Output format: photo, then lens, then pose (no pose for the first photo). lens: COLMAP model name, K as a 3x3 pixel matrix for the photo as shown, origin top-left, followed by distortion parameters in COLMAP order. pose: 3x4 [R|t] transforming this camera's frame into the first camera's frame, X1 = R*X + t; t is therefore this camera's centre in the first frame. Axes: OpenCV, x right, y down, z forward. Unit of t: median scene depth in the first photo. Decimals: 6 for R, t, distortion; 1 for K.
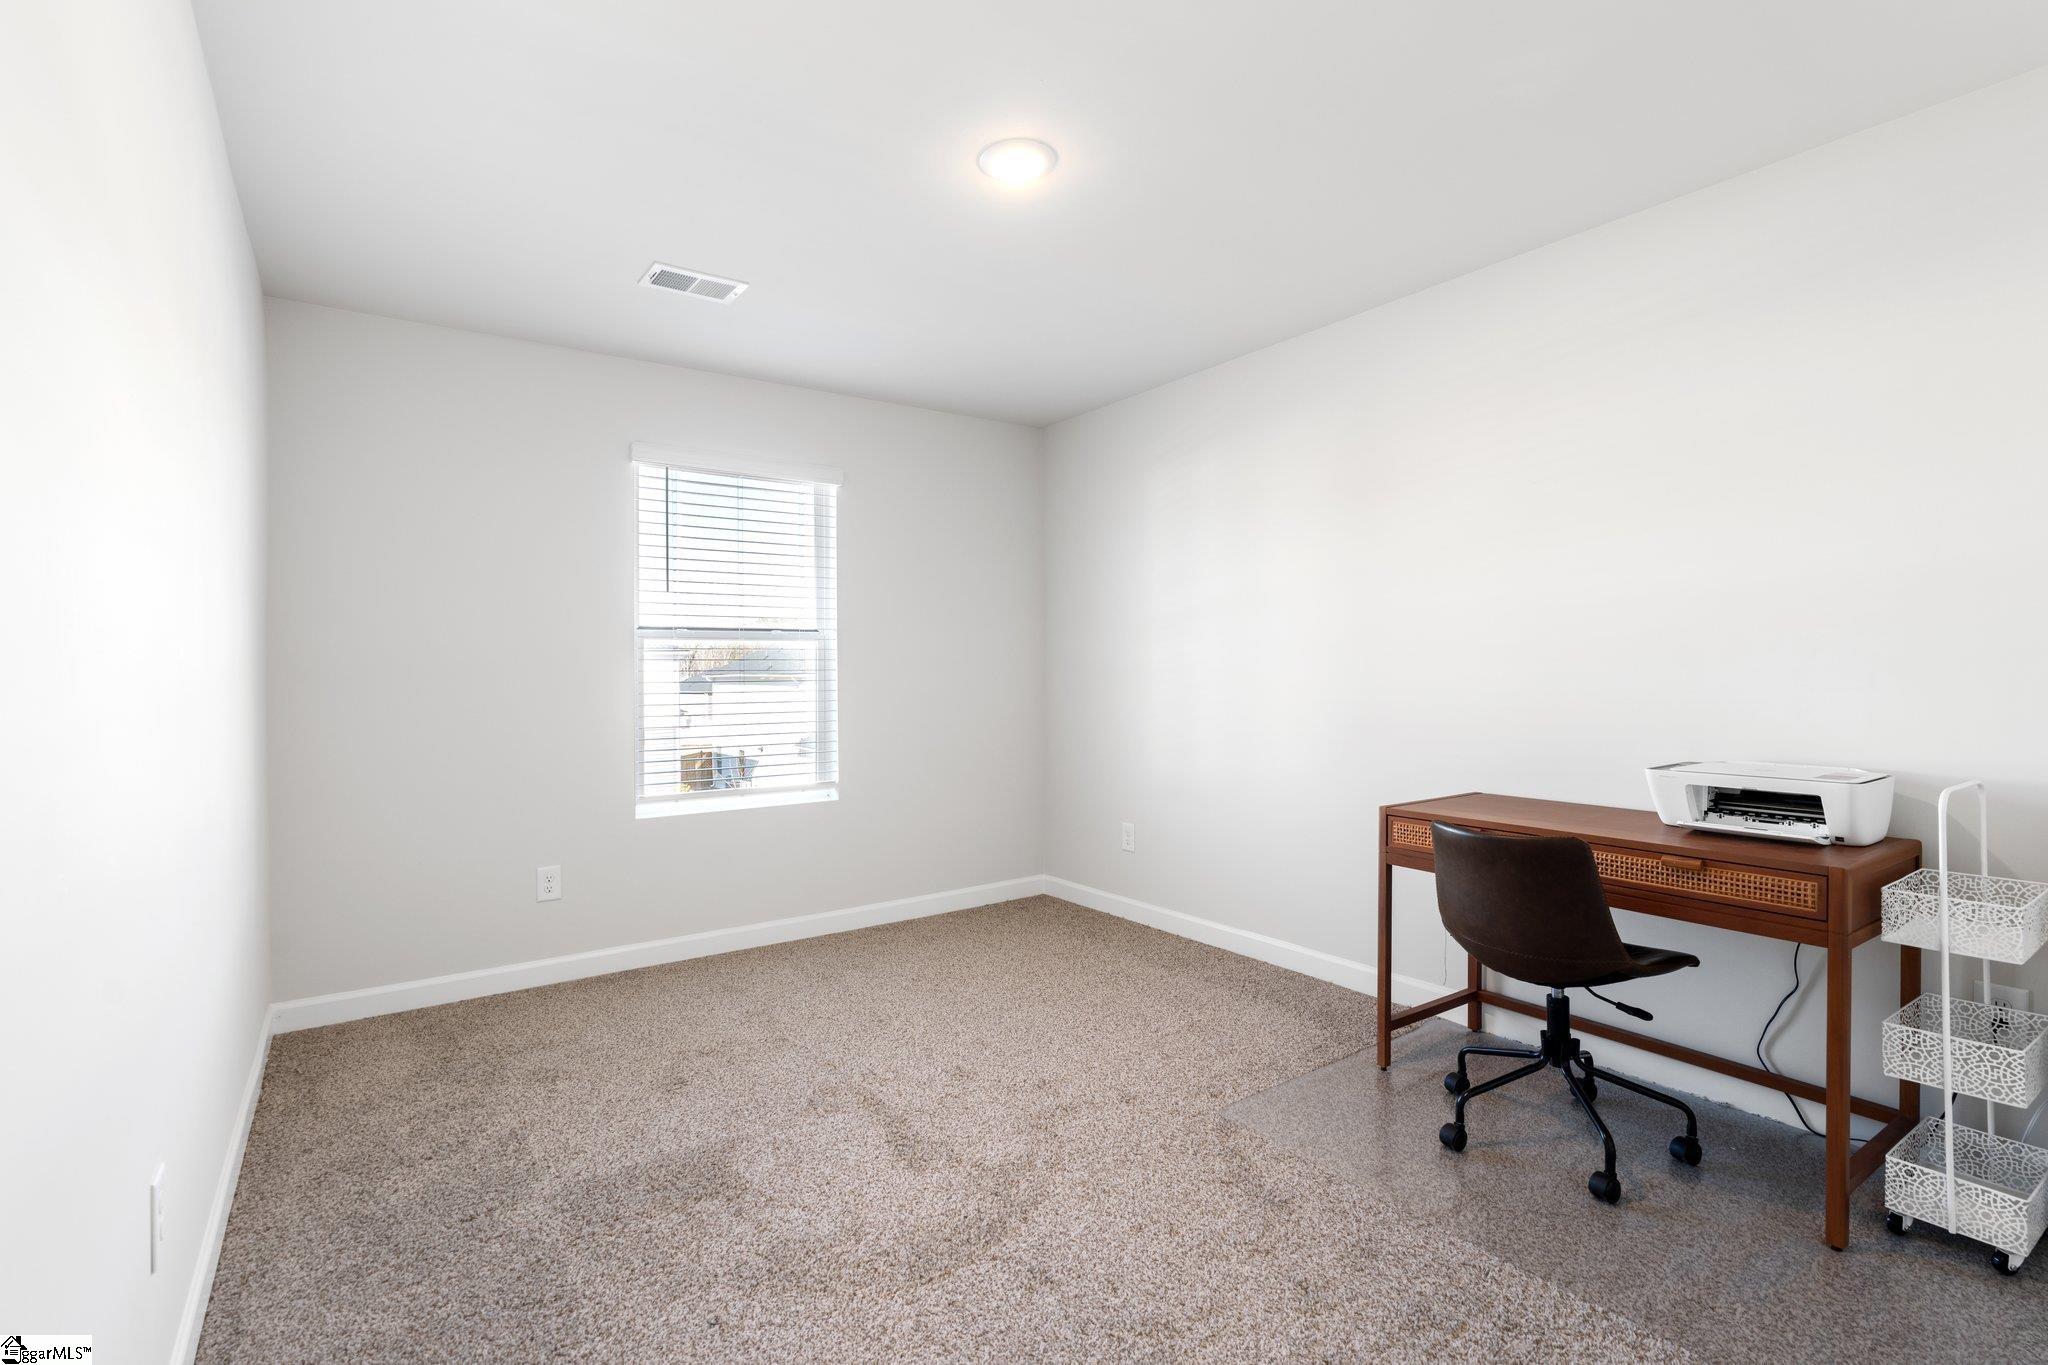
lens RADIAL K [[961.3, 0, 1024.0], [0, 961.3, 682.5], [0, 0, 1]] dist [0.014789, -0.000129]
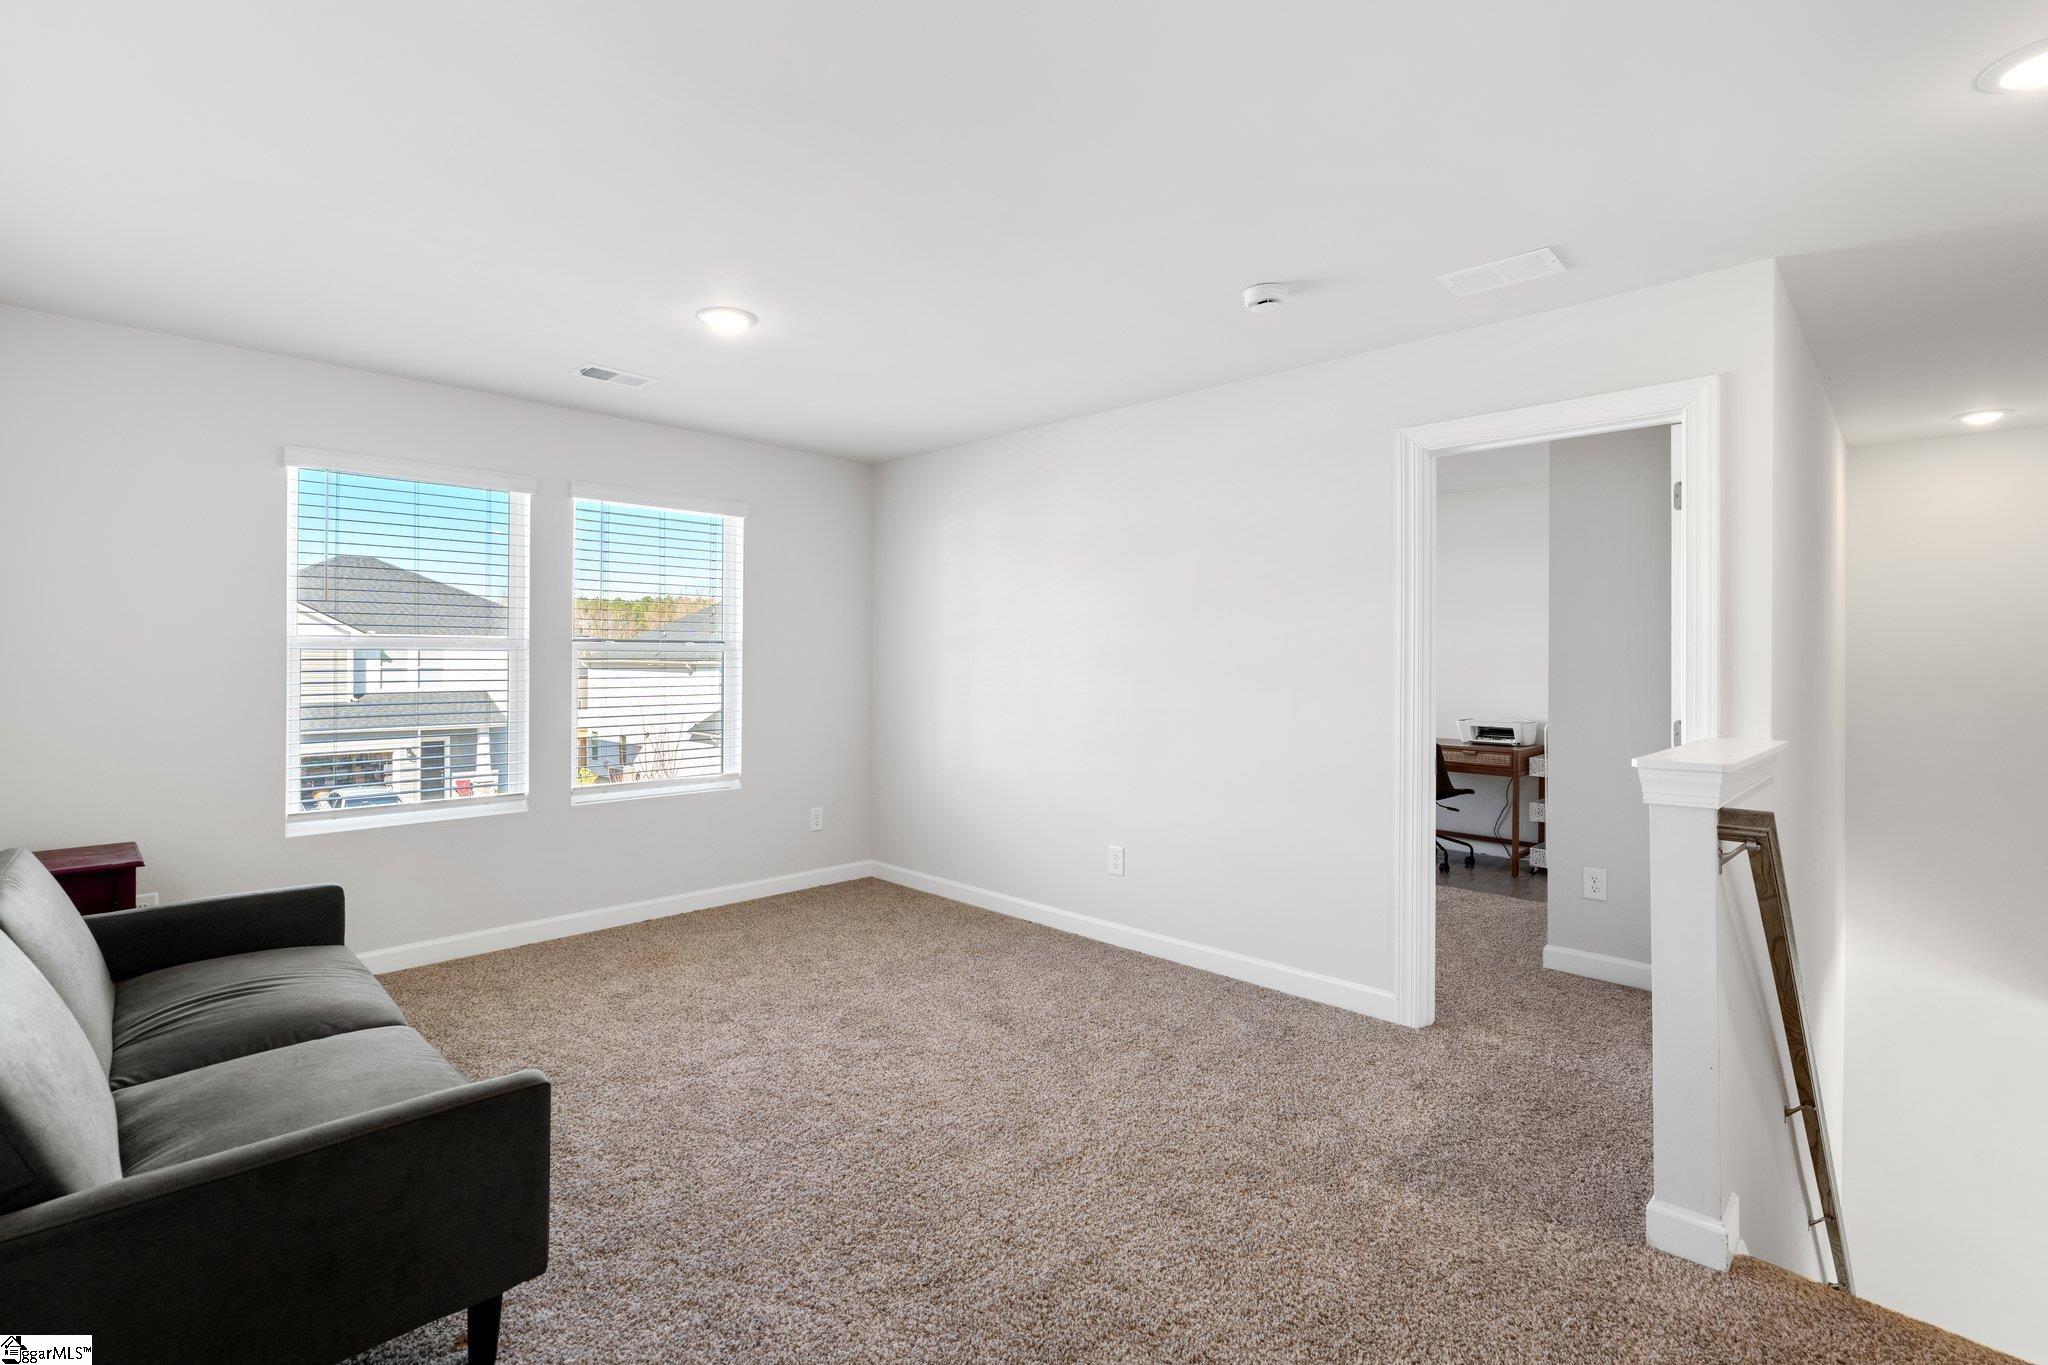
lens RADIAL K [[926.4, 0, 1024.0], [0, 926.4, 682.5], [0, 0, 1]] dist [-0.000552, -0.000021]
pose [[0.981952, 0.005585, 0.189047, -0.993951], [-0.007446, 0.999931, 0.009136, -0.031407], [-0.188983, -0.010378, 0.981925, -1.256315]]
